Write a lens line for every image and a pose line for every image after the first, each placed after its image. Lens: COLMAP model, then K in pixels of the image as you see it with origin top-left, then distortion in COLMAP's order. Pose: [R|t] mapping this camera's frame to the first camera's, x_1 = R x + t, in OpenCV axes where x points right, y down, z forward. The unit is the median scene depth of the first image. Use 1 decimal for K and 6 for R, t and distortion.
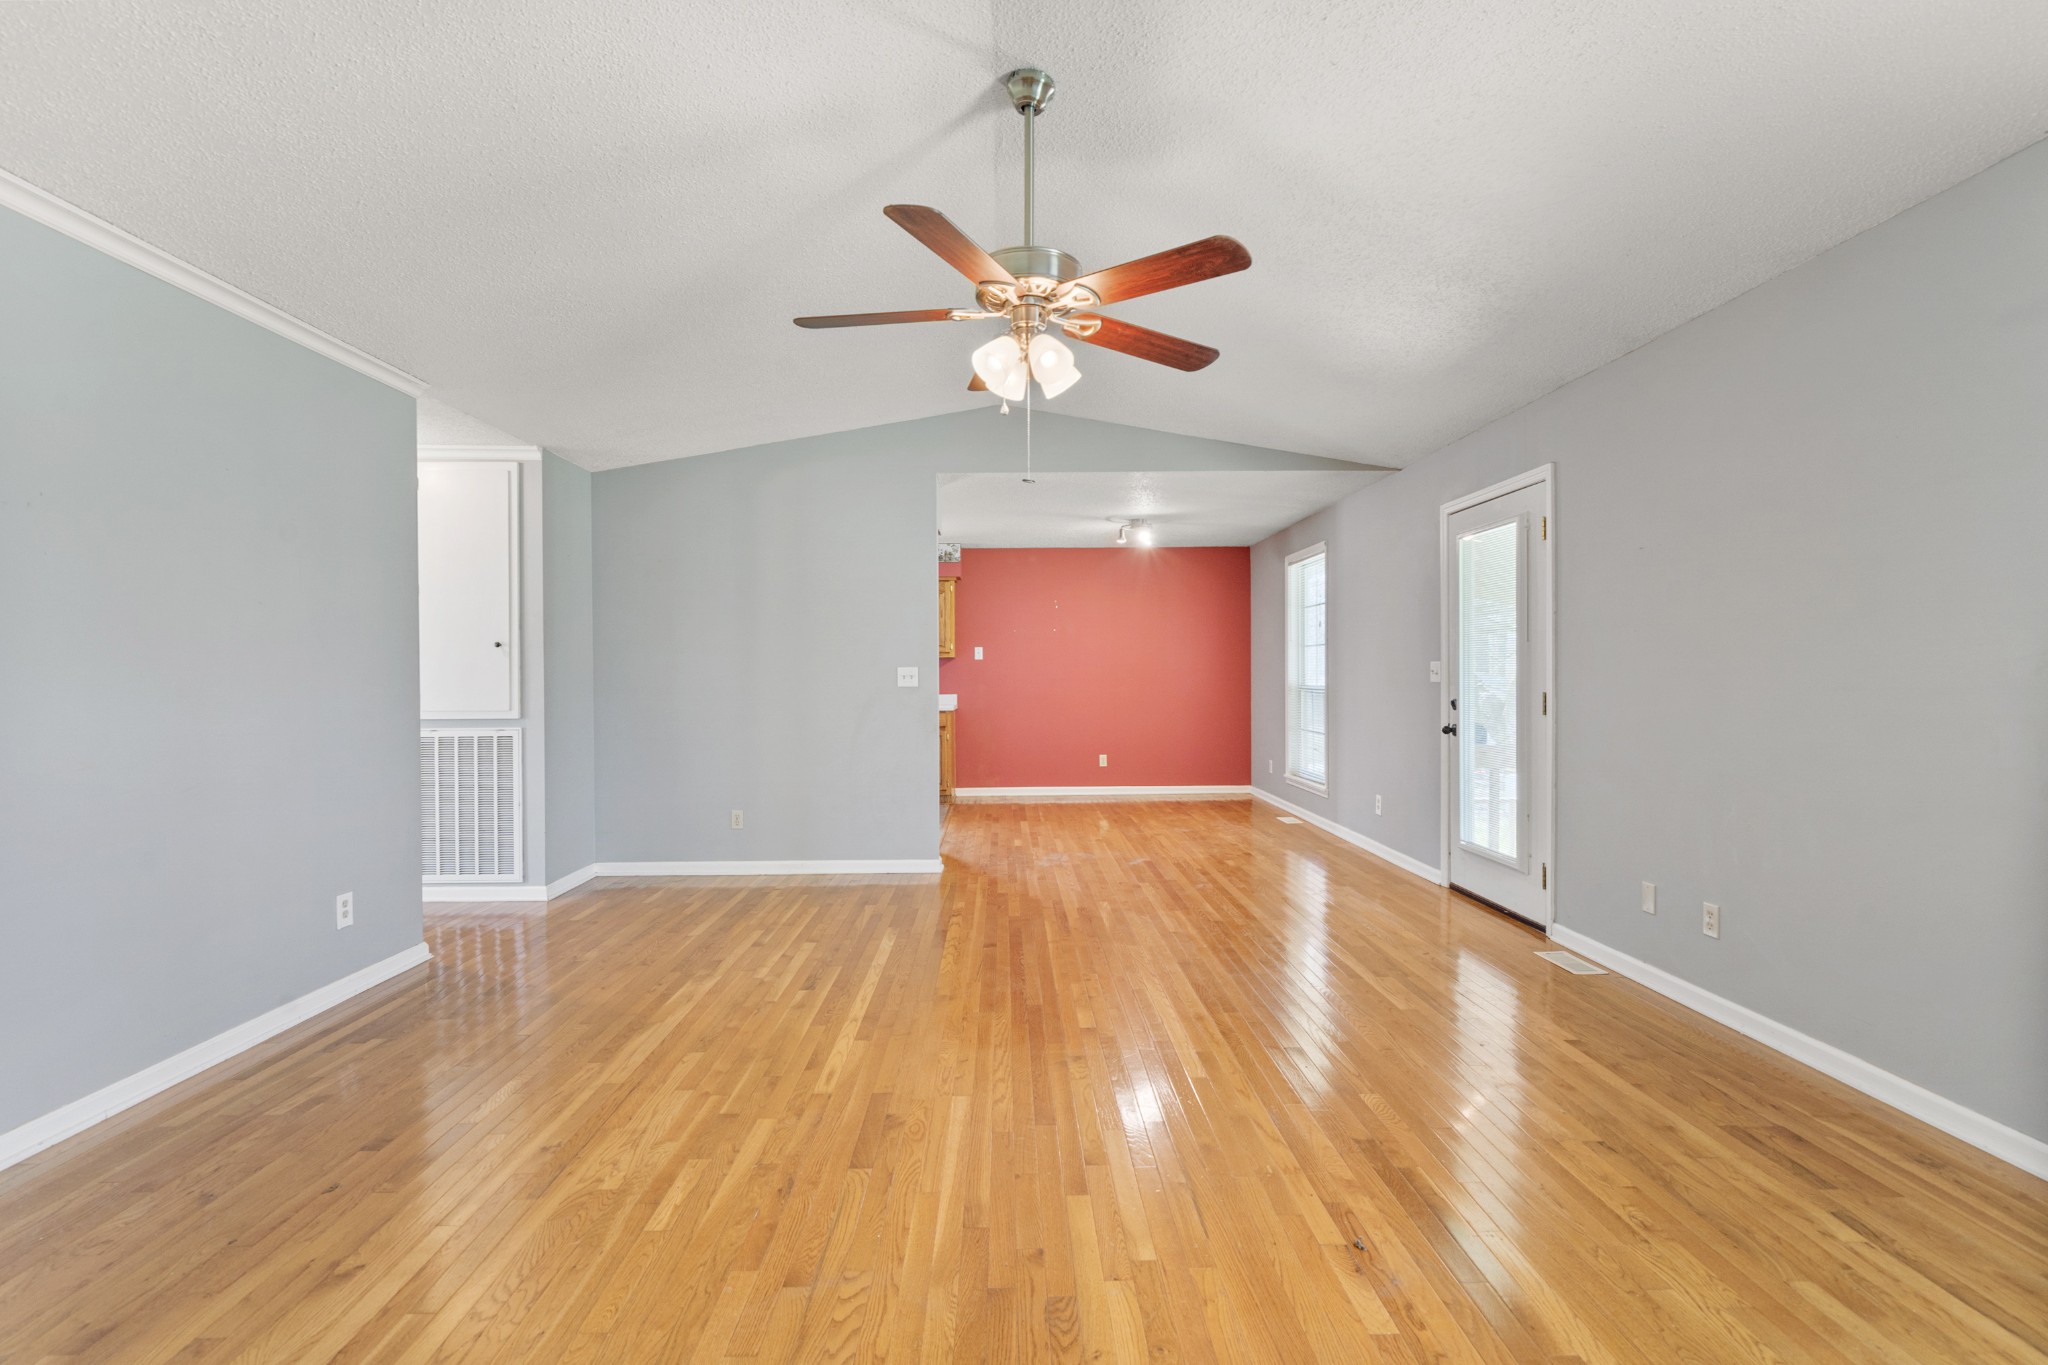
lens RADIAL K [[929.4, 0, 1026.6], [0, 929.4, 688.6], [0, 0, 1]] dist [0.000219, -0.000216]
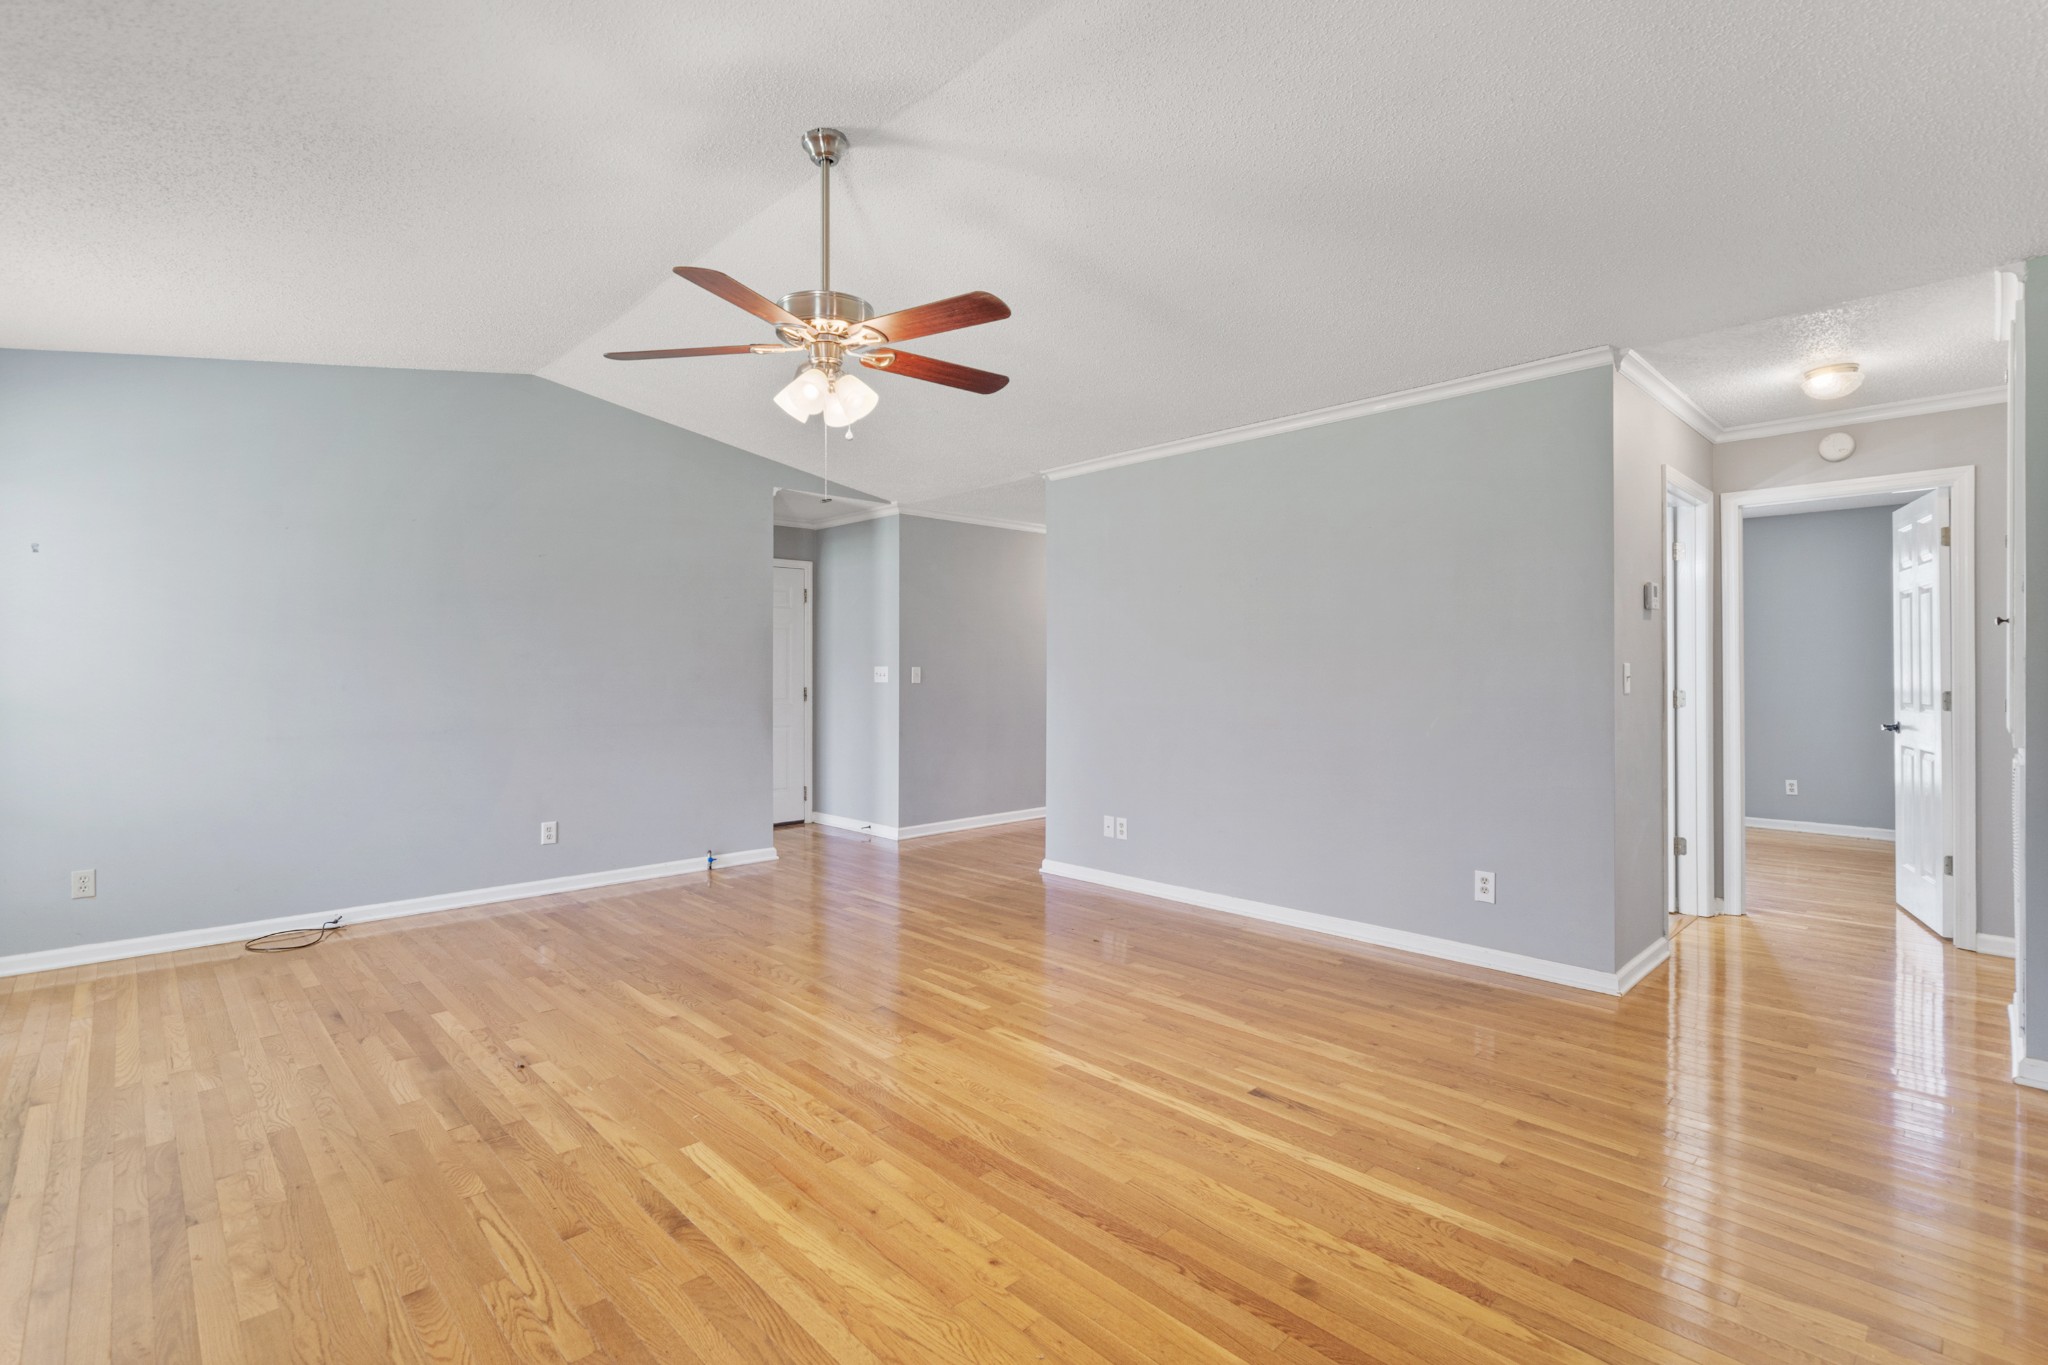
lens RADIAL K [[956.9, 0, 1014.6], [0, 956.9, 667.5], [0, 0, 1]] dist [-0.000870, -0.000194]
pose [[-0.744325, 0.000697, -0.667817, 0.415248], [-0.006586, 0.999943, 0.008384, -0.025673], [0.667785, 0.010638, -0.744278, 1.396862]]
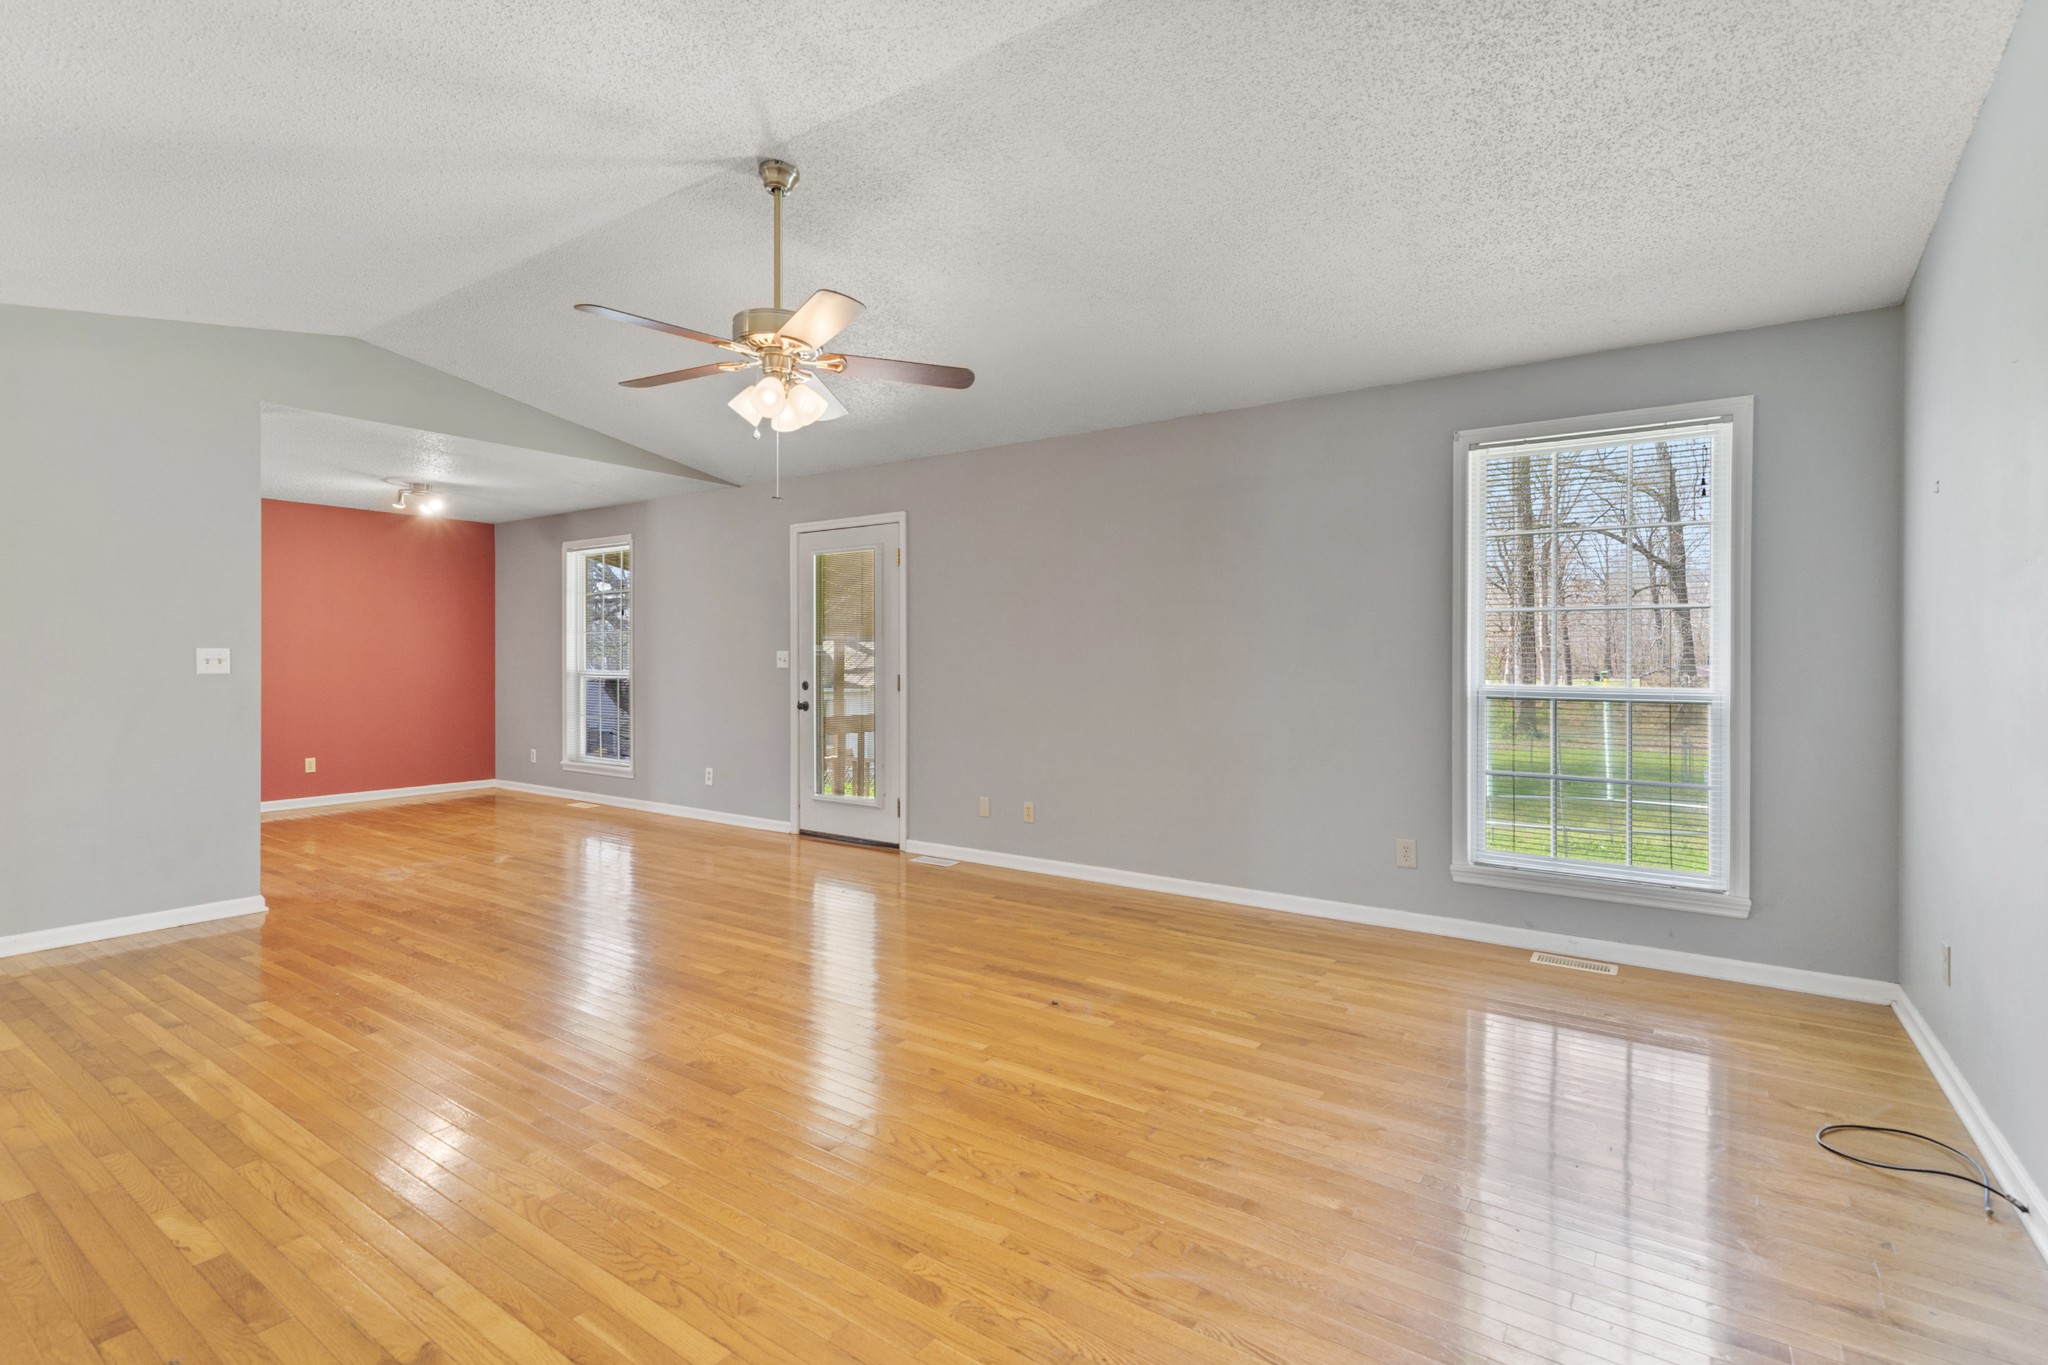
lens RADIAL K [[956.9, 0, 1014.6], [0, 956.9, 667.5], [0, 0, 1]] dist [-0.000870, -0.000194]
pose [[0.592540, 0.000434, 0.805541, -0.569152], [0.006572, 0.999964, -0.005372, 0.001783], [-0.805514, 0.008477, 0.592516, 0.016131]]
